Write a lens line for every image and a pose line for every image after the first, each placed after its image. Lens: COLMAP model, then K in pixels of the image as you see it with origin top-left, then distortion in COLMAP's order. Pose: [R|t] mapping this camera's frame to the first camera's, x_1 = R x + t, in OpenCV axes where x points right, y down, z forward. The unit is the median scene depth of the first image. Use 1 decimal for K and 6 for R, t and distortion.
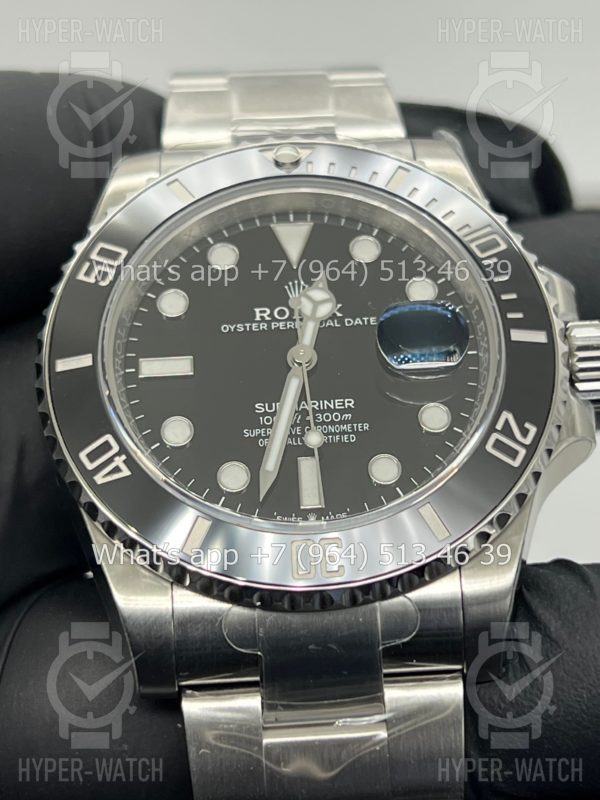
lens RADIAL K [[1891.3, 0, 294.8], [0, 1891.3, 395.0], [0, 0, 1]] dist [0.336979, 0.000000]
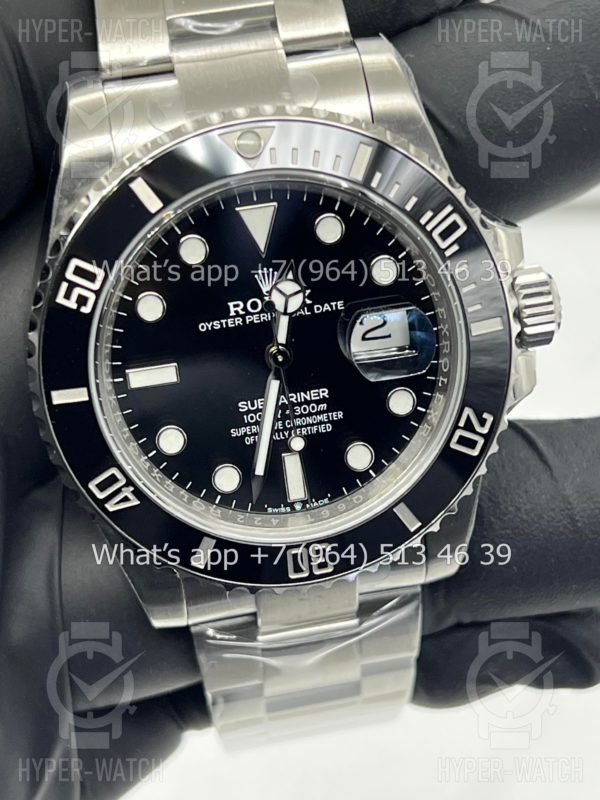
lens RADIAL K [[1891.3, 0, 298.7], [0, 1891.3, 400.5], [0, 0, 1]] dist [0.336979, 0.000000]
pose [[0.986811, -0.104826, 0.123348, -0.119815], [0.001753, 0.768874, 0.639398, -0.685701], [-0.161865, -0.630749, 0.758918, 0.169051]]
